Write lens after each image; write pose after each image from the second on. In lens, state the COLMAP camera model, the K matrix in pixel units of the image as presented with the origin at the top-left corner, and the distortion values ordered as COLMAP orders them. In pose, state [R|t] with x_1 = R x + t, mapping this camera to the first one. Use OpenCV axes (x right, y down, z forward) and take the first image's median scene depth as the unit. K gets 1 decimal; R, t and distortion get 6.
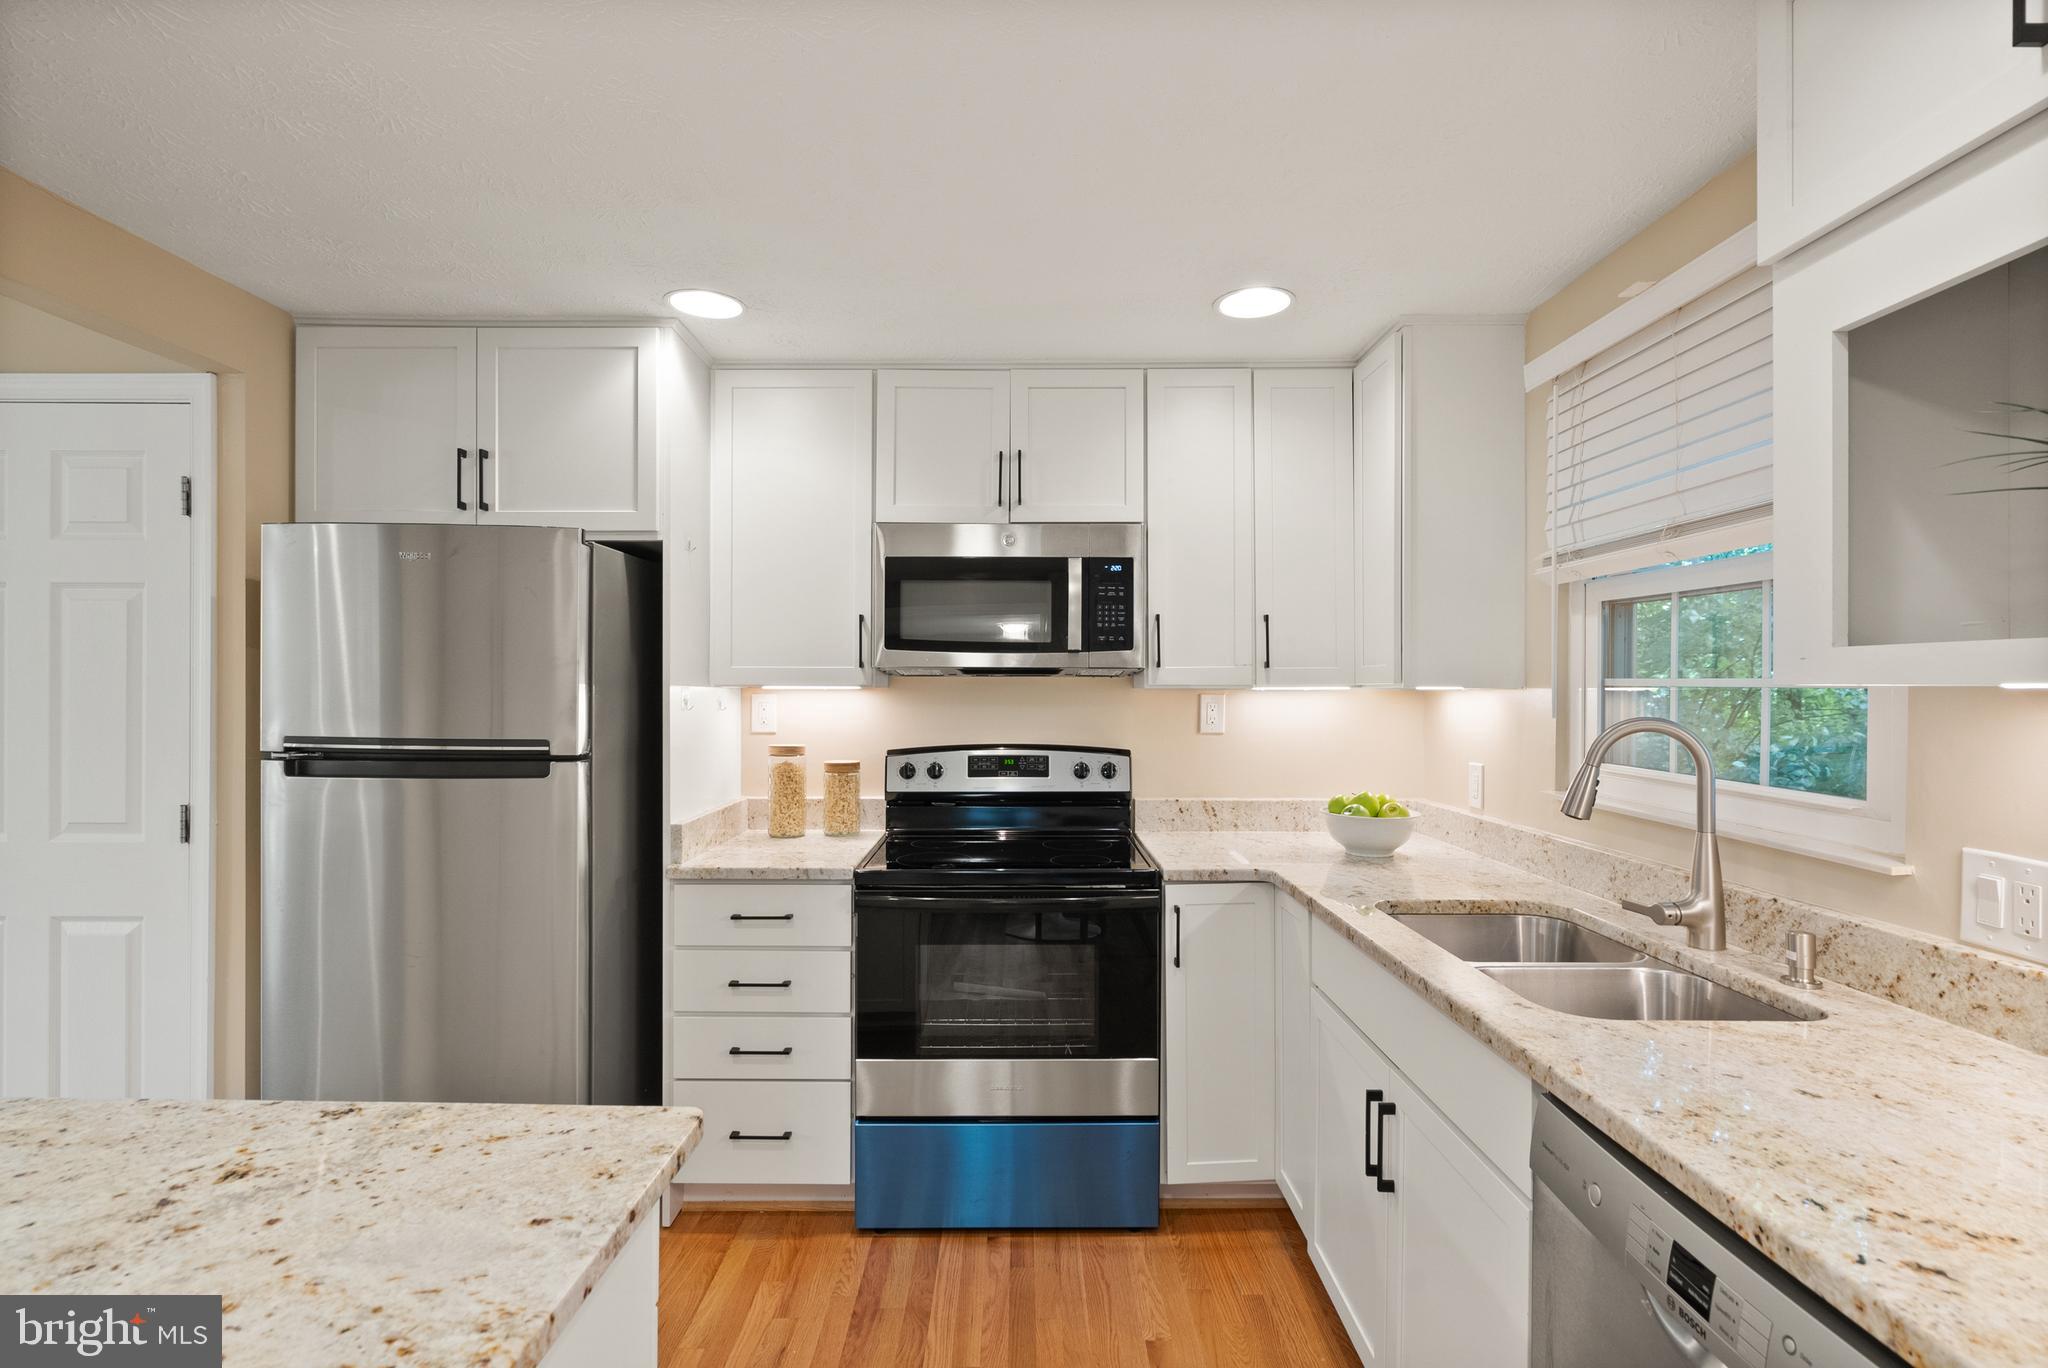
lens RADIAL K [[941.9, 0, 1025.1], [0, 941.9, 679.9], [0, 0, 1]] dist [-0.000652, 0.000598]
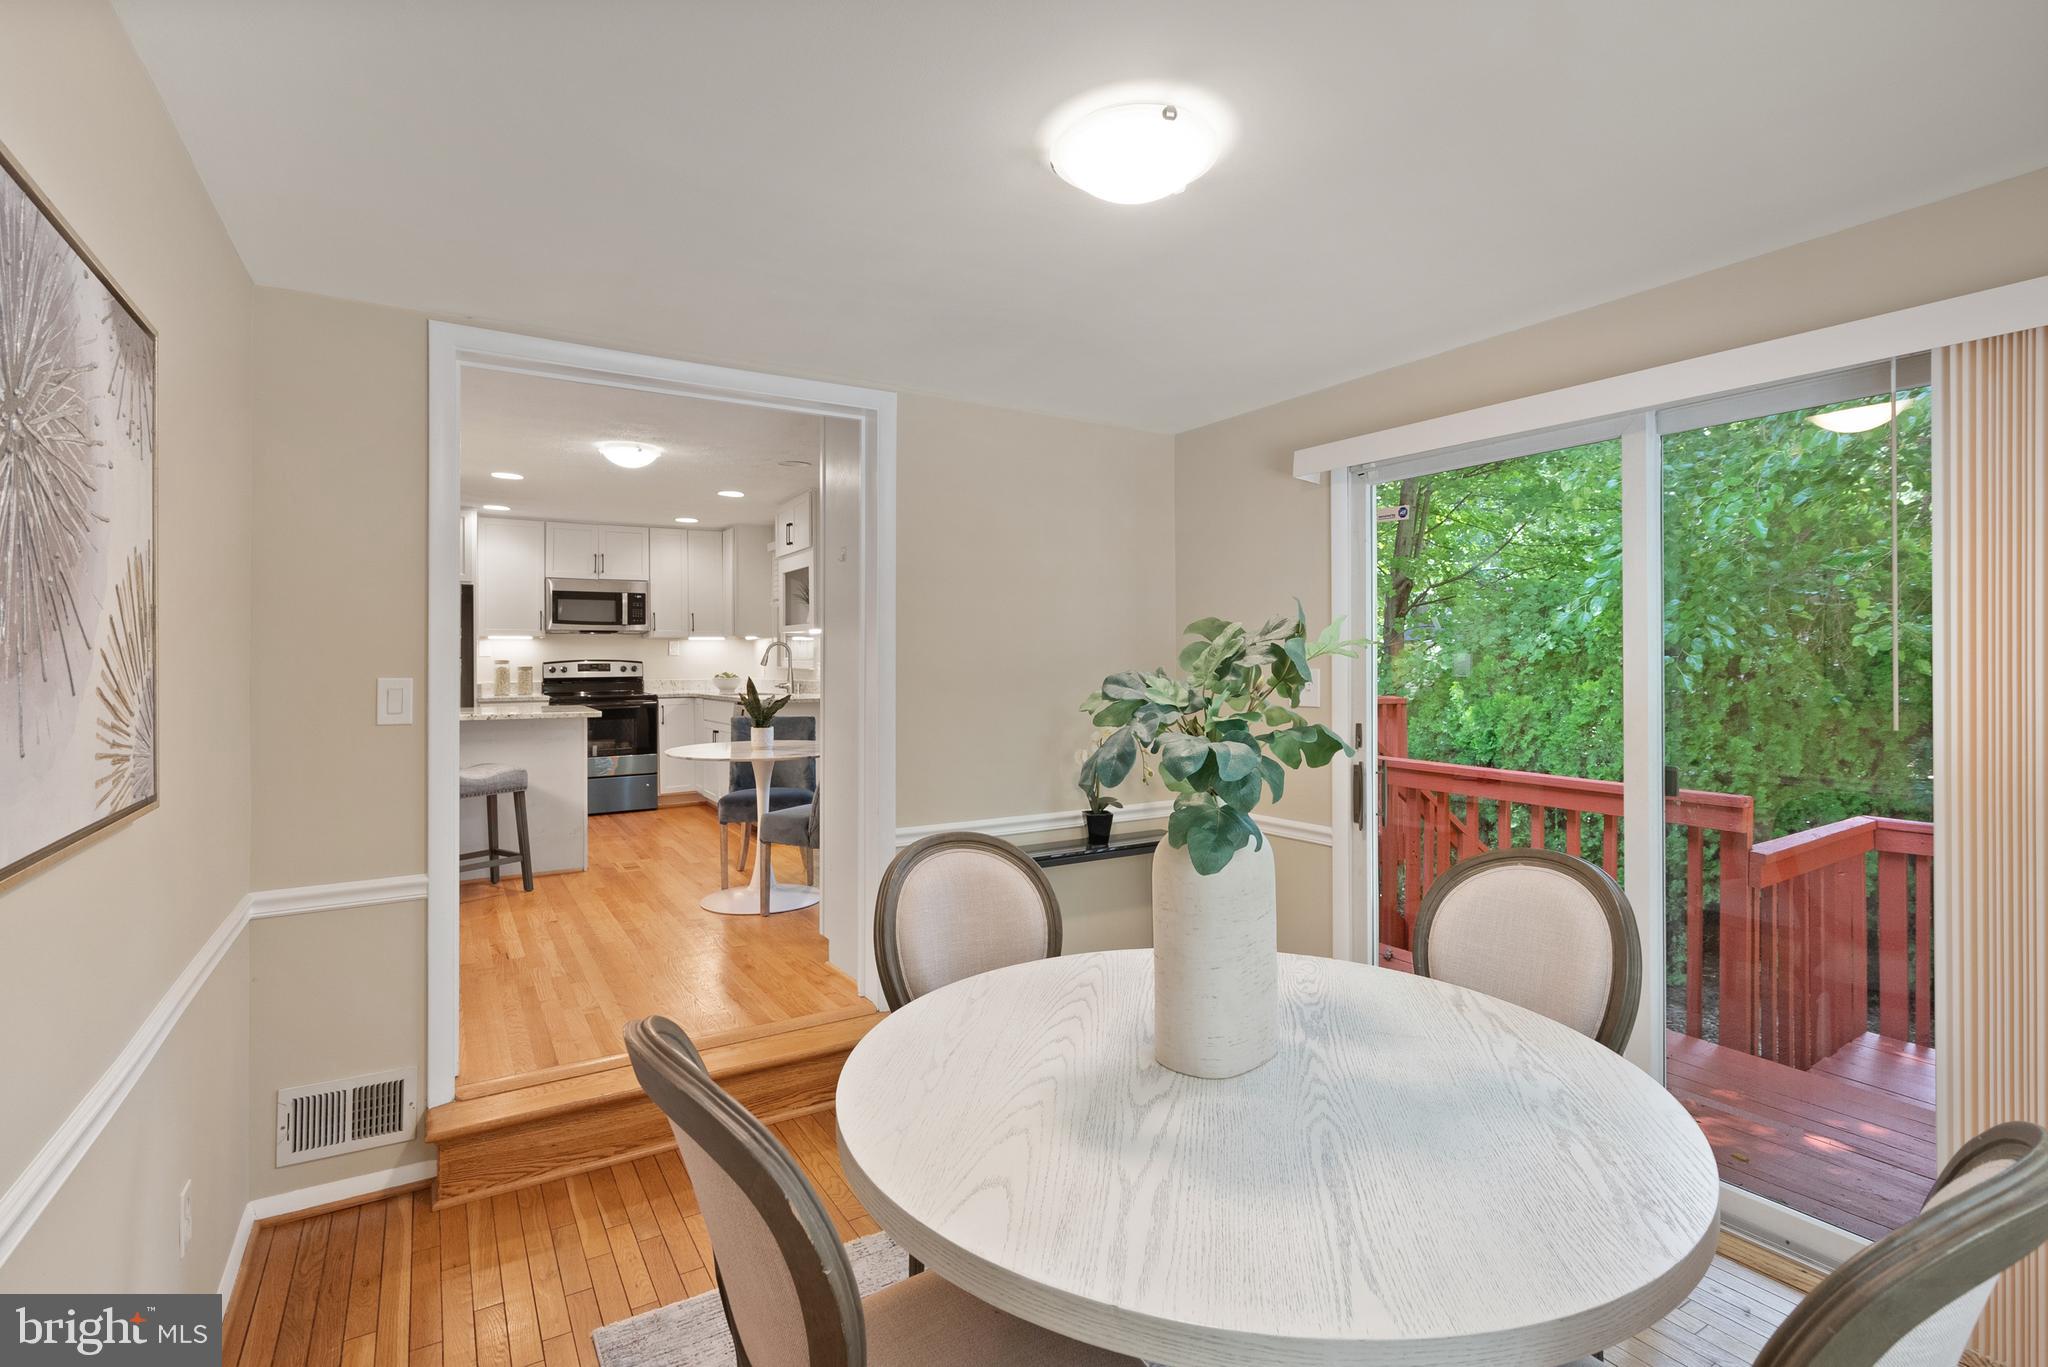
lens RADIAL K [[951.6, 0, 1027.8], [0, 951.6, 643.6], [0, 0, 1]] dist [0.002935, 0.000646]
pose [[0.852334, 0.000491, 0.522998, -0.422138], [0.002366, 0.999986, -0.004794, 0.044197], [-0.522993, 0.005324, 0.852320, -2.148600]]
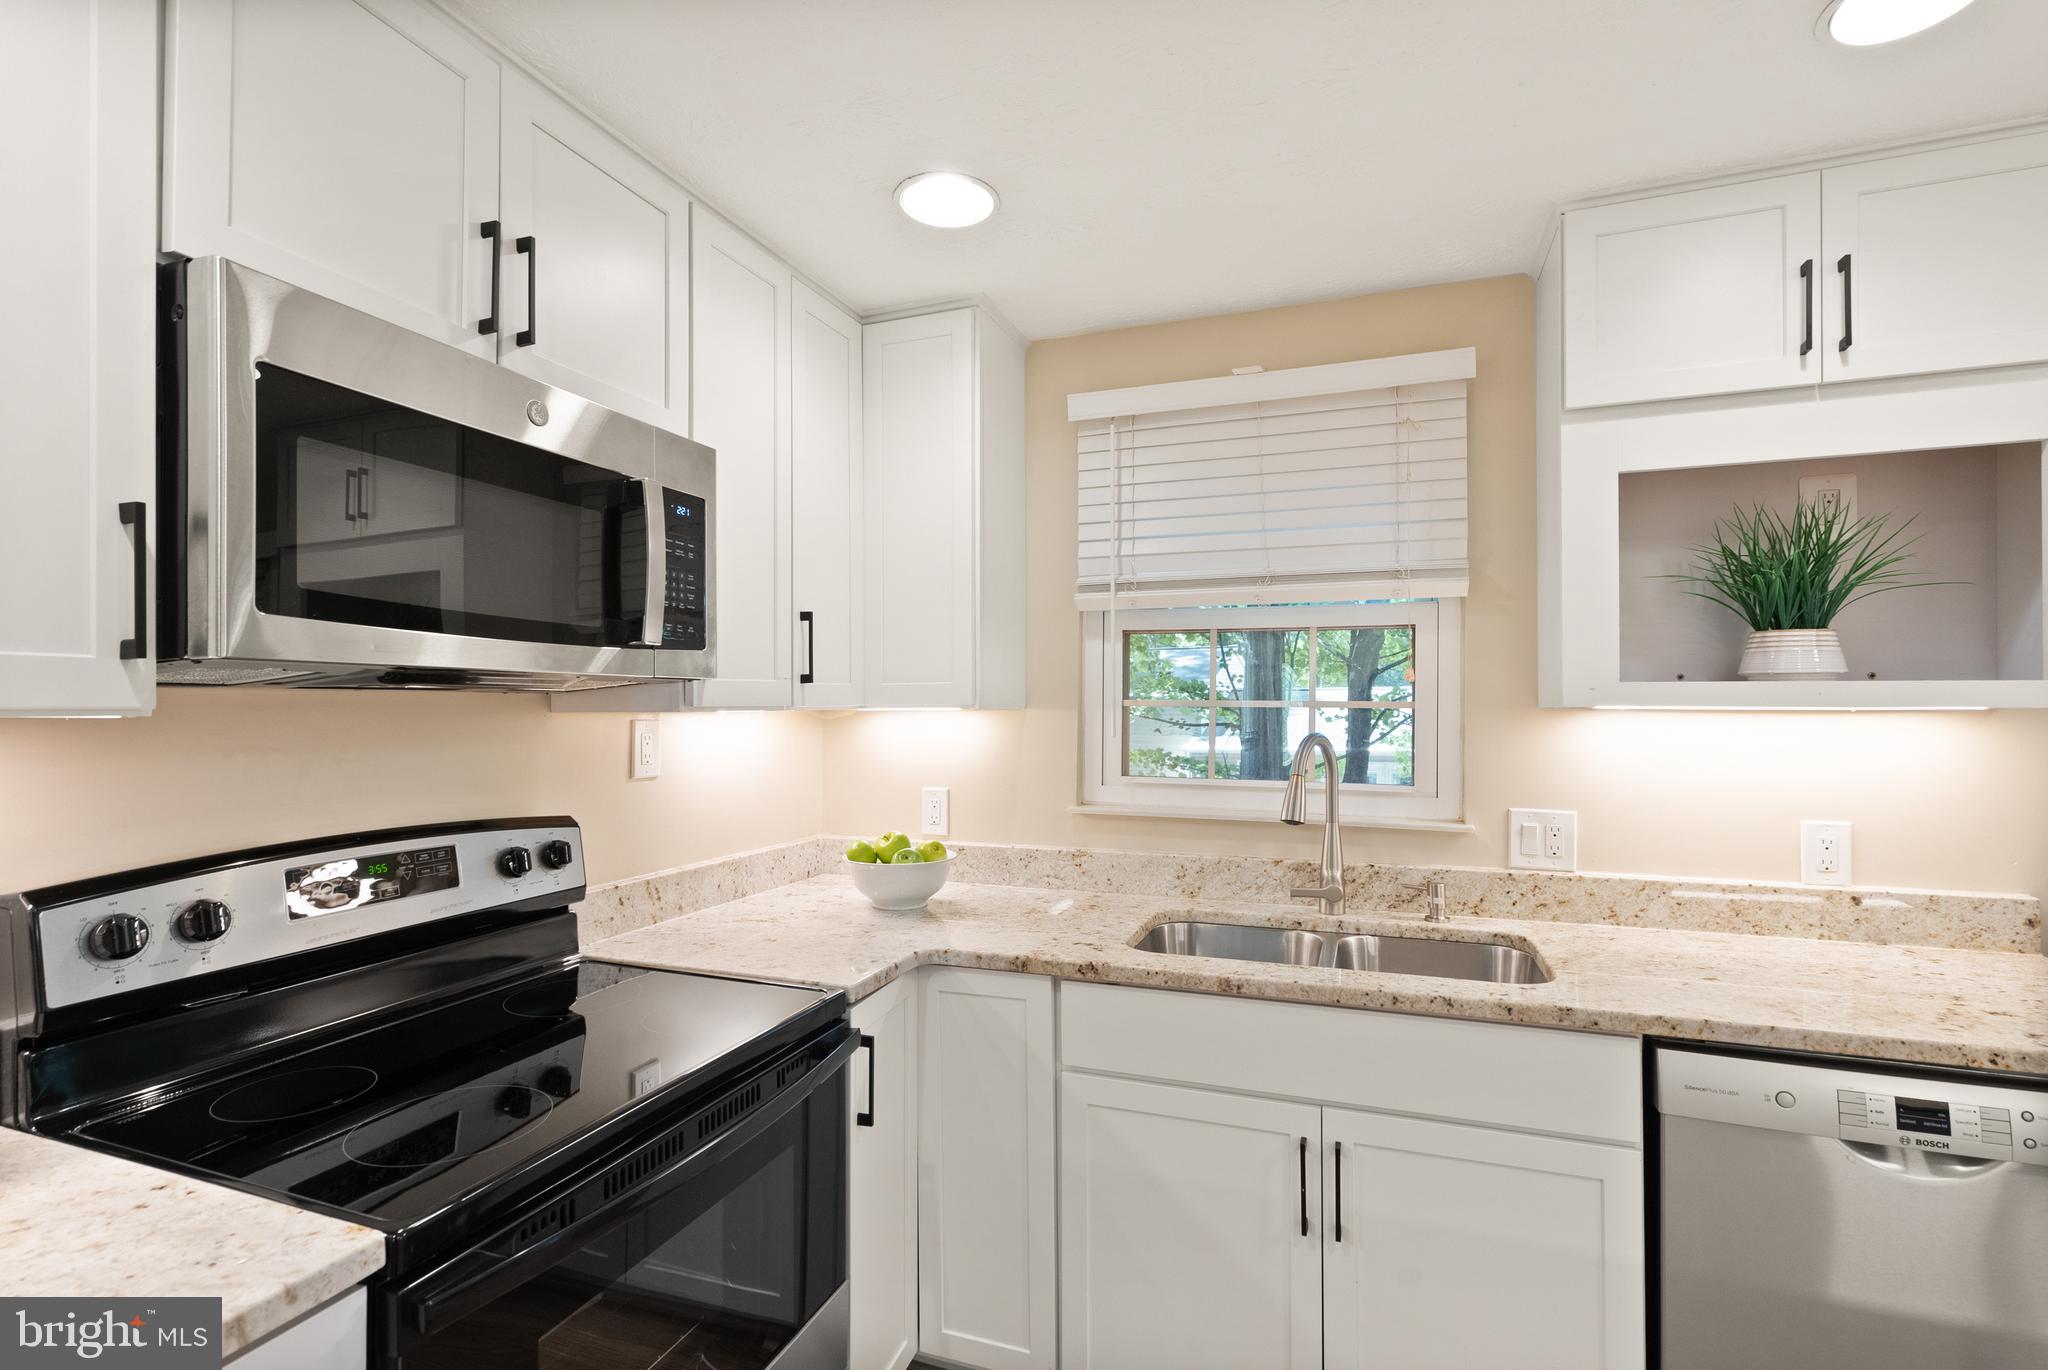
lens RADIAL K [[934.4, 0, 1026.1], [0, 934.4, 698.0], [0, 0, 1]] dist [0.001443, 0.000661]
pose [[0.357812, 0.005545, 0.933777, -0.377952], [-0.005529, 0.999977, -0.003820, 0.000855], [-0.933777, -0.003796, 0.357835, 0.586256]]
